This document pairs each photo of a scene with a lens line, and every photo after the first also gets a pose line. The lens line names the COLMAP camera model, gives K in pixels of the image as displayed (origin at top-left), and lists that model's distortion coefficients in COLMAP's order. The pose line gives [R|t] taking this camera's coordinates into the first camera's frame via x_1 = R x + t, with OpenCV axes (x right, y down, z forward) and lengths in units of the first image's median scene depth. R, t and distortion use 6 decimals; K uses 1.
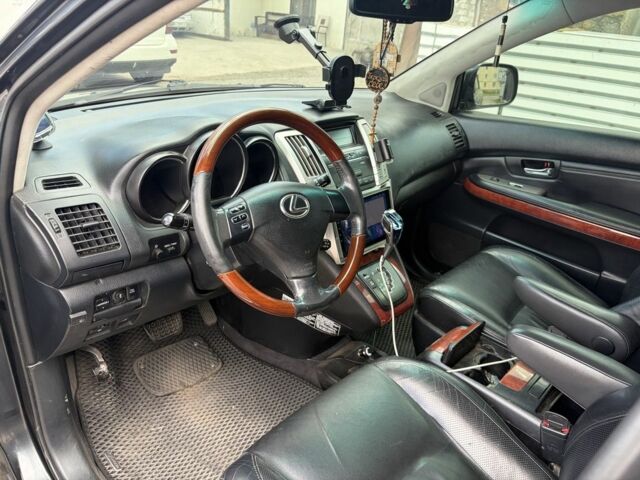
lens RADIAL K [[506.8, 0, 320.0], [0, 506.8, 240.0], [0, 0, 1]] dist [0.046980, -0.006314]
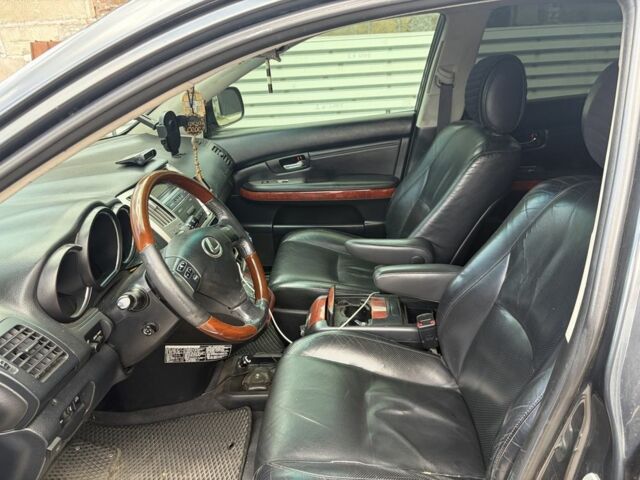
lens RADIAL K [[506.8, 0, 320.0], [0, 506.8, 240.0], [0, 0, 1]] dist [0.046980, -0.006314]
pose [[0.761269, -0.359185, 0.539866, -0.285090], [0.375927, 0.922844, 0.083892, -0.052616], [-0.528345, 0.139086, 0.837560, -0.042312]]
